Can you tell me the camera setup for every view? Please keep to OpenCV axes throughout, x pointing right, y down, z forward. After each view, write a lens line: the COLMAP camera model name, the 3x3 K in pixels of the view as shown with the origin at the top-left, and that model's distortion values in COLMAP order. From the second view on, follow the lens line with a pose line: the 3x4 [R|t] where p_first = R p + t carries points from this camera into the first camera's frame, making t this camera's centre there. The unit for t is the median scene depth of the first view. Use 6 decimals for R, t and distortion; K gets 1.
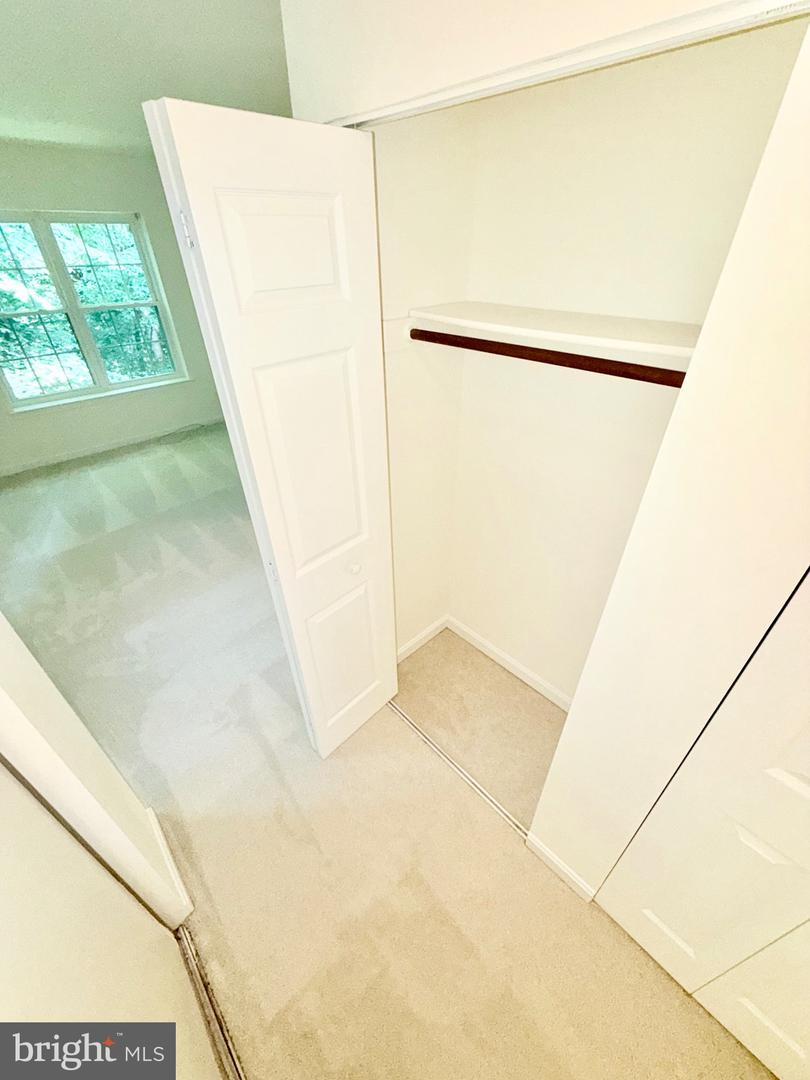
lens RADIAL K [[431.5, 0, 405.9], [0, 431.5, 533.7], [0, 0, 1]] dist [0.000858, 0.000129]
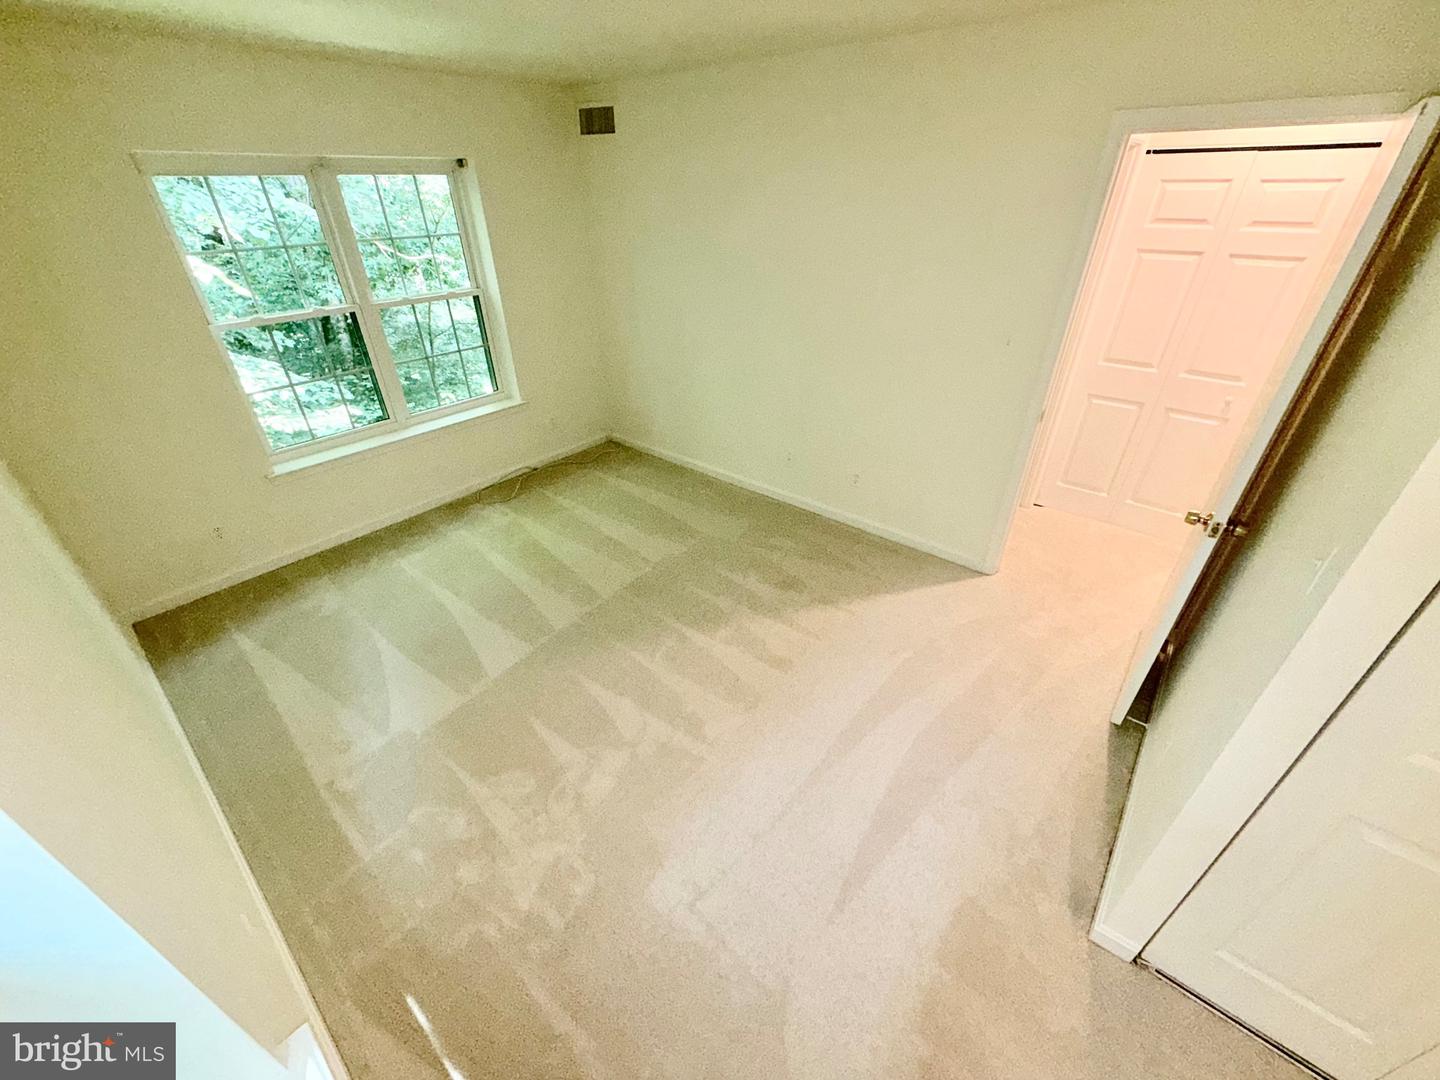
lens RADIAL K [[575.3, 0, 716.8], [0, 575.3, 538.8], [0, 0, 1]] dist [0.000858, 0.000129]
pose [[0.994539, -0.058936, 0.086128, -0.399197], [0.063209, 0.996857, -0.047755, -0.121354], [-0.083043, 0.052938, 0.995139, 0.155476]]
